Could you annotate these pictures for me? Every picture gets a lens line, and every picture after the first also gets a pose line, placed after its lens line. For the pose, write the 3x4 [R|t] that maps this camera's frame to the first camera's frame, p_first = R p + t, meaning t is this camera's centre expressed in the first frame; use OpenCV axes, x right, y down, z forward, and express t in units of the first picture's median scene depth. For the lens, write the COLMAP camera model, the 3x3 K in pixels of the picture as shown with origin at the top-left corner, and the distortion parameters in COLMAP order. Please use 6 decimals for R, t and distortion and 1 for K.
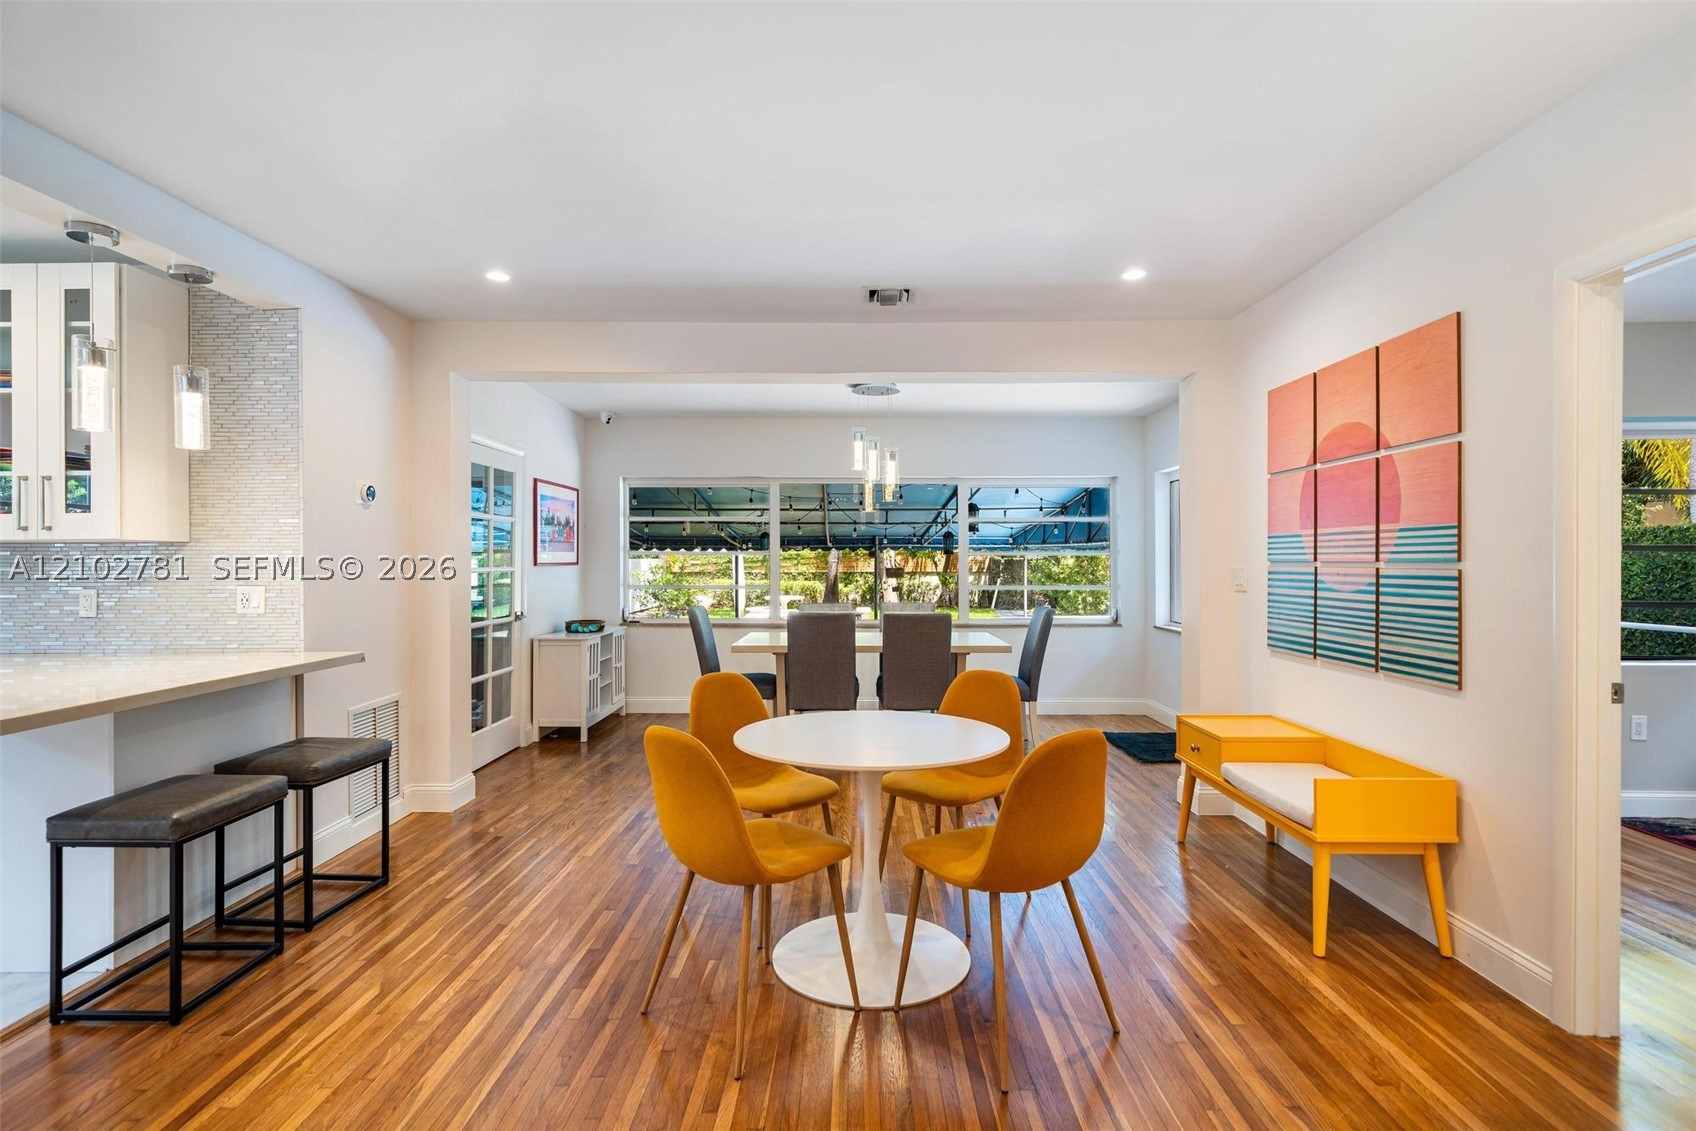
lens RADIAL K [[820.4, 0, 850.0], [0, 820.4, 564.4], [0, 0, 1]] dist [0.001099, -0.000854]
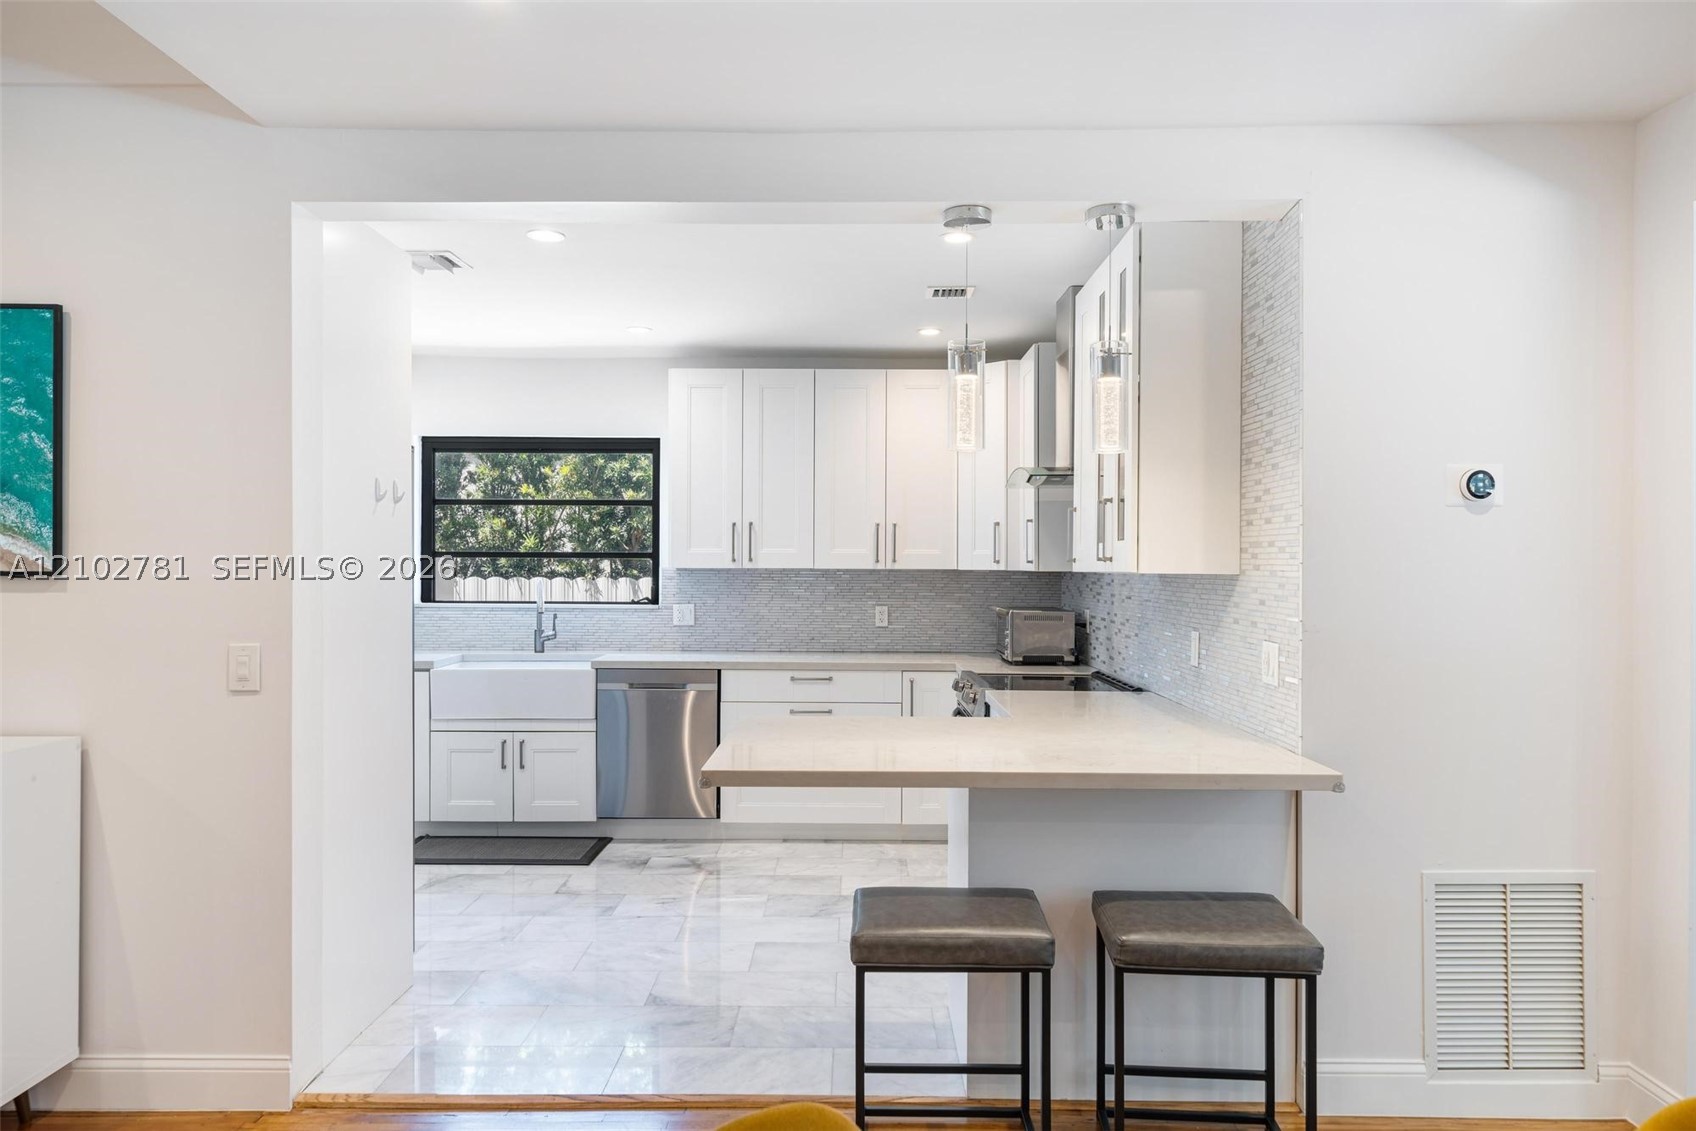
lens RADIAL K [[1144.2, 0, 849.8], [0, 1144.2, 559.1], [0, 0, 1]] dist [0.008073, 0.004725]
pose [[0.004735, 0.001446, -0.999988, 0.093968], [-0.010173, 0.999947, 0.001398, -0.018612], [0.999937, 0.010166, 0.004749, 0.317664]]
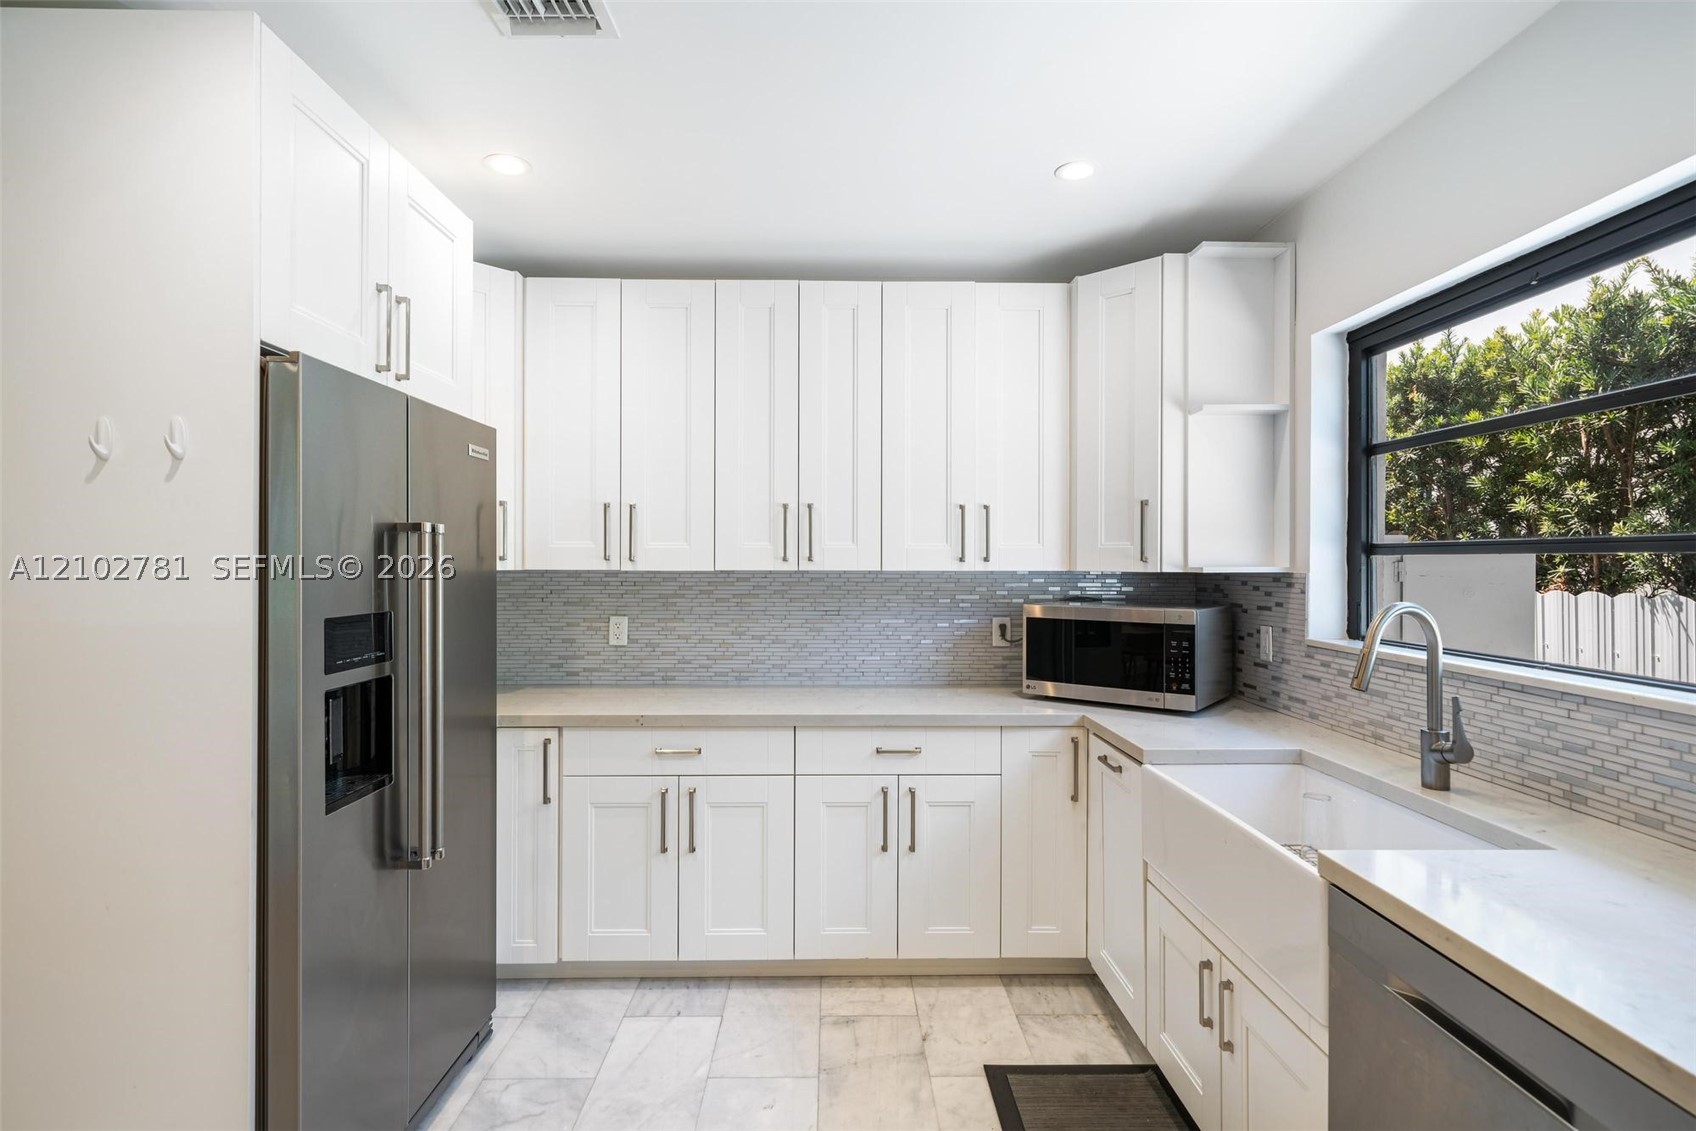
lens RADIAL K [[820.4, 0, 850.9], [0, 820.4, 562.5], [0, 0, 1]] dist [0.001099, -0.000854]
pose [[-0.999675, 0.003489, -0.025257, -0.628231], [0.003344, 0.999978, 0.005779, -0.014656], [0.025277, 0.005693, -0.999664, 0.332728]]
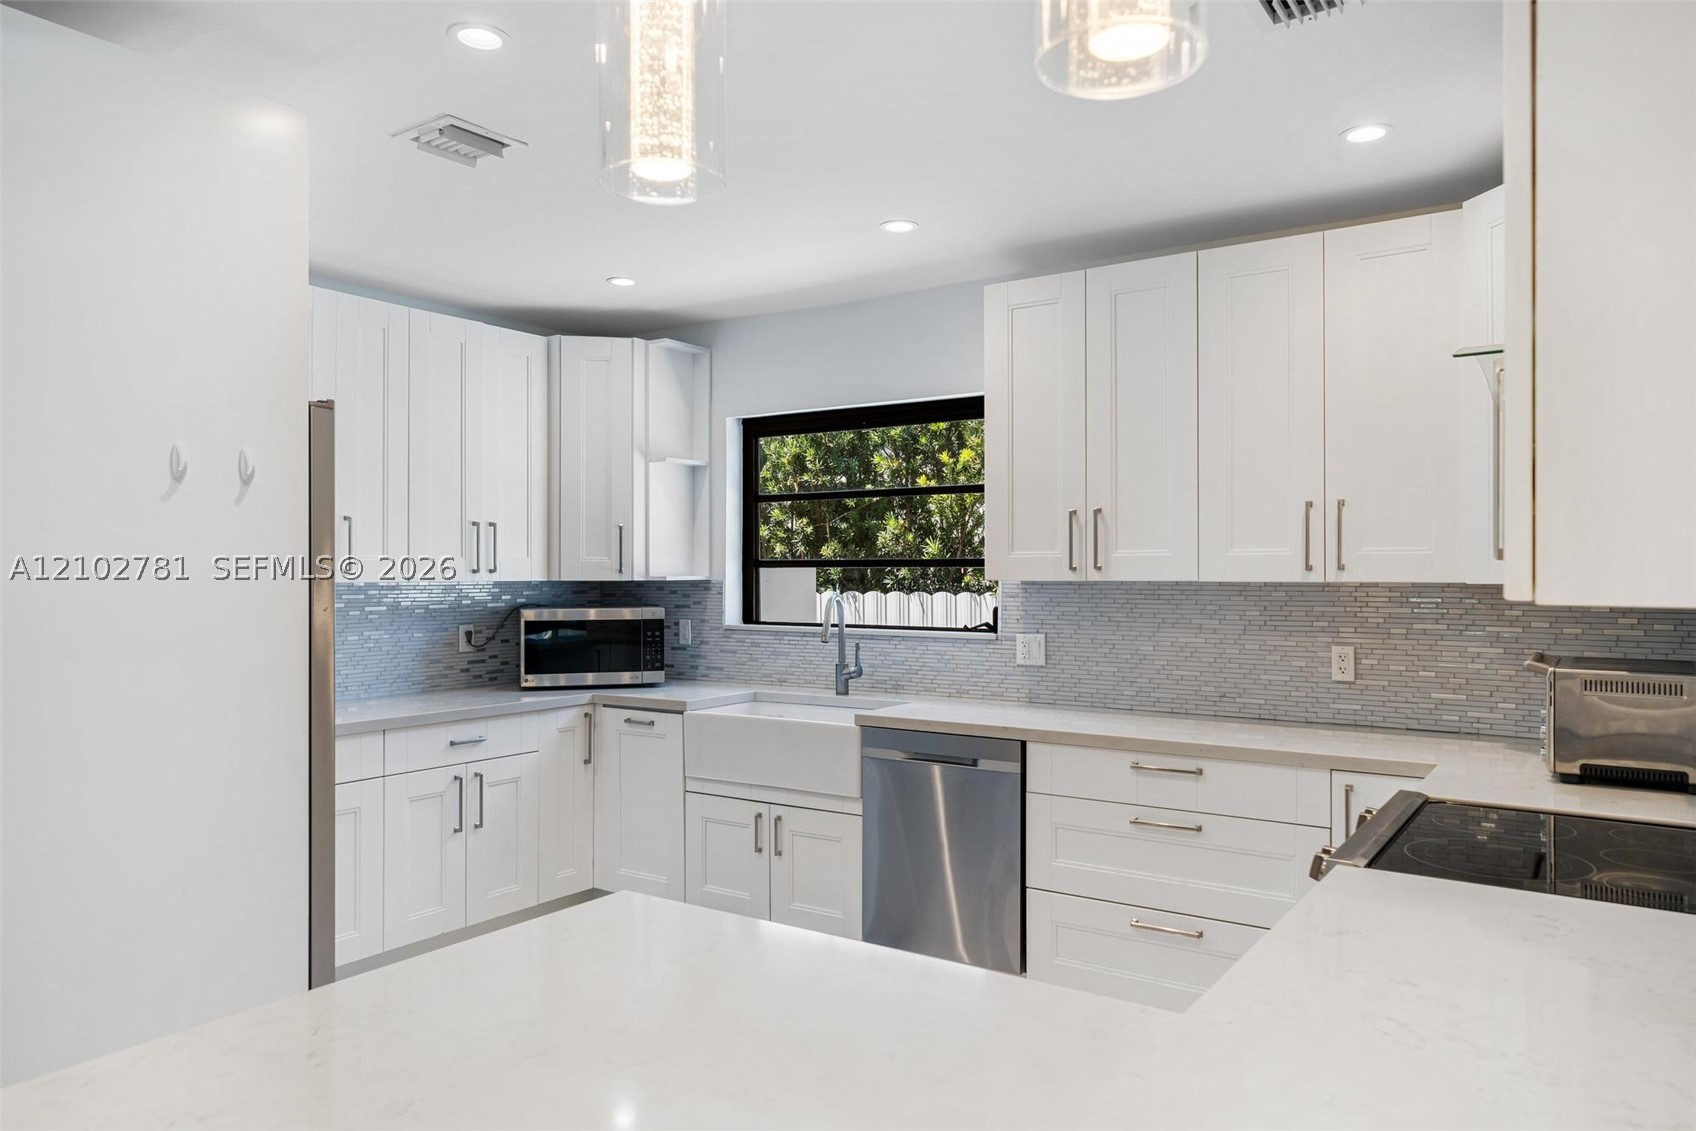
lens RADIAL K [[1144.2, 0, 845.7], [0, 1144.2, 561.6], [0, 0, 1]] dist [0.008073, 0.004725]
pose [[-0.557964, -0.001723, -0.829863, -0.258178], [-0.000790, 0.999998, -0.001544, -0.018096], [0.829865, -0.000206, -0.557965, 0.456128]]
